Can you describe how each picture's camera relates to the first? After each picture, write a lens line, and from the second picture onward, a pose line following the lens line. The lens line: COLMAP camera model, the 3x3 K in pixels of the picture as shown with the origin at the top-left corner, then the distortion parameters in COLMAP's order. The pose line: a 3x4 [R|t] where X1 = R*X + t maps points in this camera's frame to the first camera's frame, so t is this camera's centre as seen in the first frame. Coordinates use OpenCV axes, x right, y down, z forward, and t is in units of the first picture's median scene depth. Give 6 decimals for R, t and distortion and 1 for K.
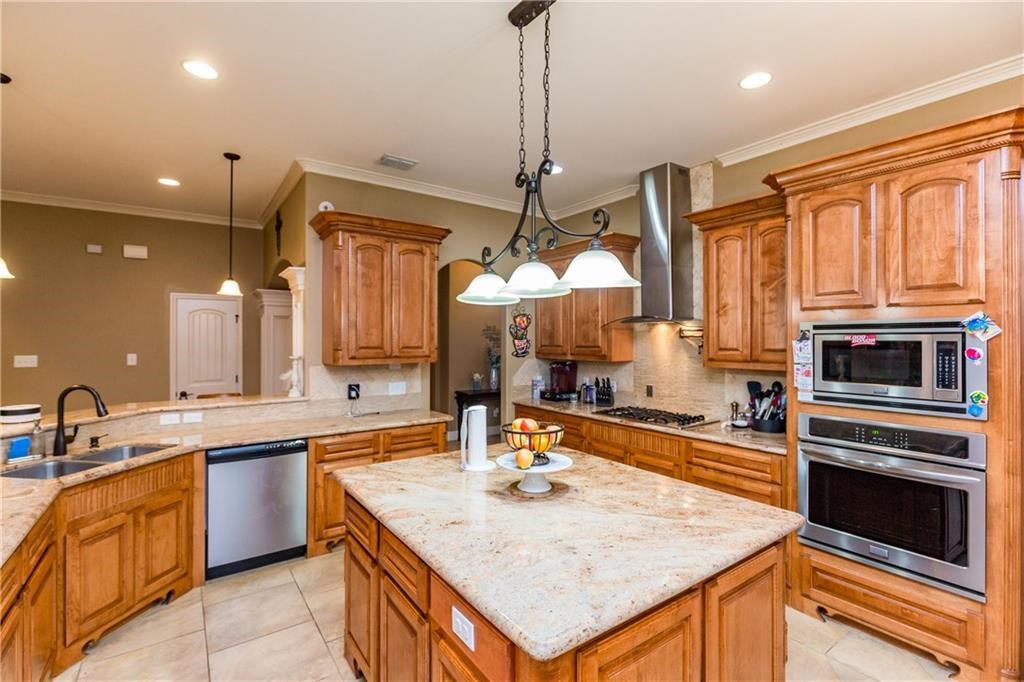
lens RADIAL K [[480.3, 0, 512.0], [0, 480.3, 341.0], [0, 0, 1]] dist [-0.000372, 0.000001]
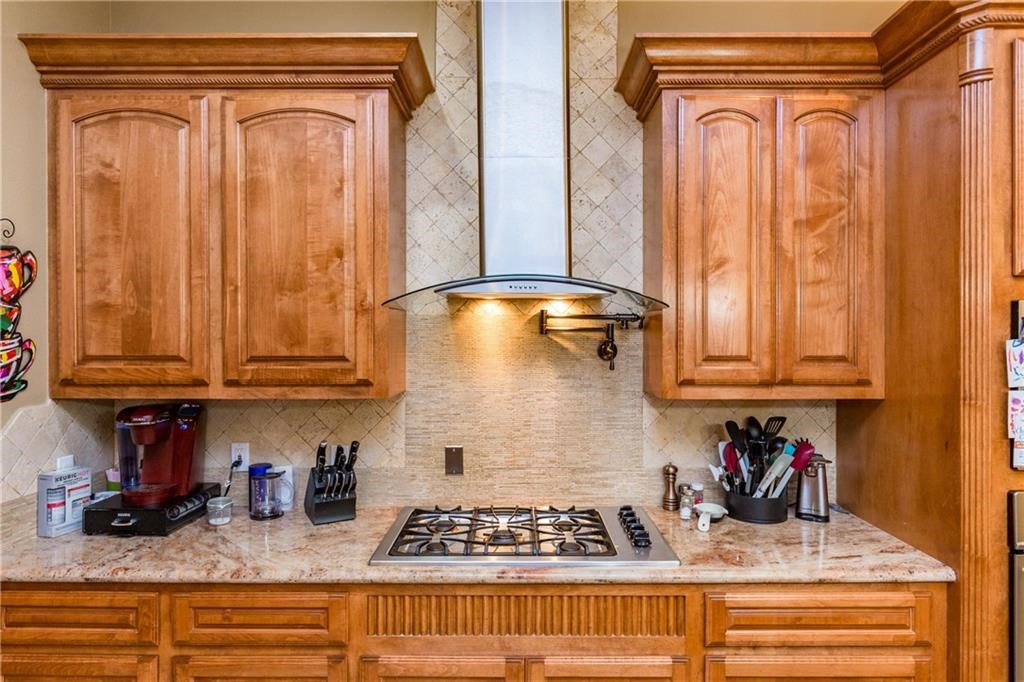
lens RADIAL K [[589.1, 0, 512.0], [0, 589.1, 341.0], [0, 0, 1]] dist [-0.003794, -0.001929]
pose [[0.580708, -0.008179, 0.814071, -0.104927], [0.003463, 0.999965, 0.007577, -0.003762], [-0.814105, -0.001581, 0.580716, 0.711057]]
